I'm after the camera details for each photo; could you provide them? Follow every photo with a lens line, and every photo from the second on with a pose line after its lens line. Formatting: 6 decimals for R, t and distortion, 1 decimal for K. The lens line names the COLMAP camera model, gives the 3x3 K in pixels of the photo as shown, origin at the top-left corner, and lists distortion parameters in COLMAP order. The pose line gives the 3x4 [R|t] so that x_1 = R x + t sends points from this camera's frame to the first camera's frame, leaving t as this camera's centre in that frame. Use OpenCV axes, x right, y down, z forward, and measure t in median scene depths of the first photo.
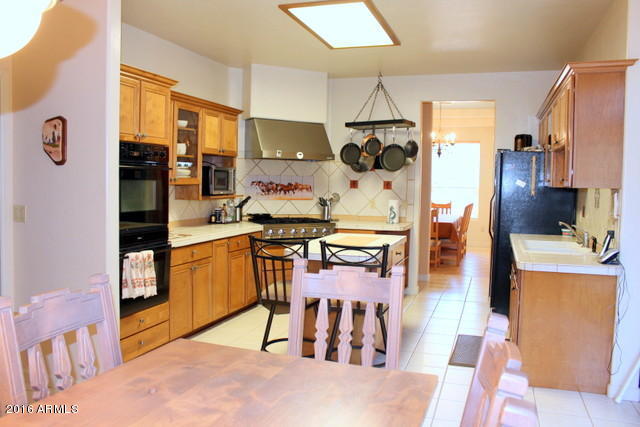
lens RADIAL K [[525.7, 0, 320.0], [0, 525.7, 213.5], [0, 0, 1]] dist [-0.115600, 0.012396]
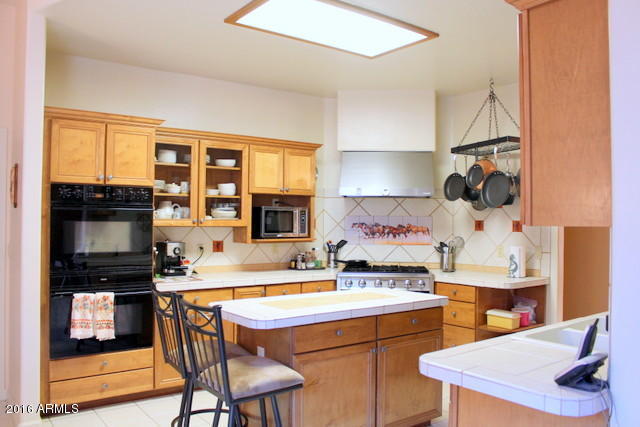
lens RADIAL K [[525.7, 0, 320.0], [0, 525.7, 213.5], [0, 0, 1]] dist [-0.115600, 0.012396]
pose [[0.820433, -0.020927, -0.571359, 0.344075], [-0.026997, 0.996797, -0.075275, -0.009704], [0.571105, 0.077183, 0.817241, 0.254953]]
